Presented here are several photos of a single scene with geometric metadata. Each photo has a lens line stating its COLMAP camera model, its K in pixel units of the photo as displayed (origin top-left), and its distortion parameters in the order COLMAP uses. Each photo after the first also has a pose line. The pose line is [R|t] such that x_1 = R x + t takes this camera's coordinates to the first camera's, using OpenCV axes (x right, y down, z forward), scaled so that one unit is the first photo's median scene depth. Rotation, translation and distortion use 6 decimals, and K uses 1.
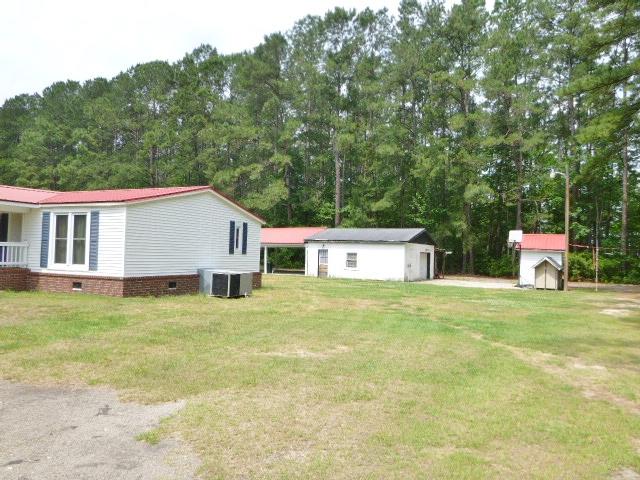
lens RADIAL K [[447.7, 0, 362.5], [0, 447.7, 240.5], [0, 0, 1]] dist [-0.034894, -0.002295]
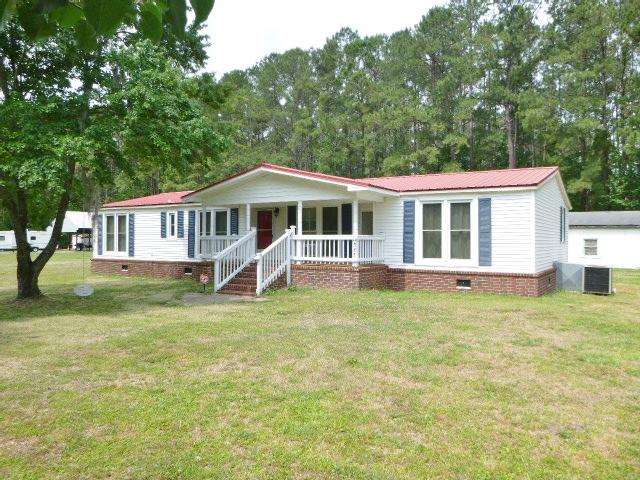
lens RADIAL K [[447.7, 0, 362.5], [0, 447.7, 240.5], [0, 0, 1]] dist [-0.034894, -0.002295]
pose [[0.989216, -0.018891, -0.145239, -0.686483], [0.023483, 0.999275, 0.029966, -0.013646], [0.144568, -0.033054, 0.988943, 0.092200]]
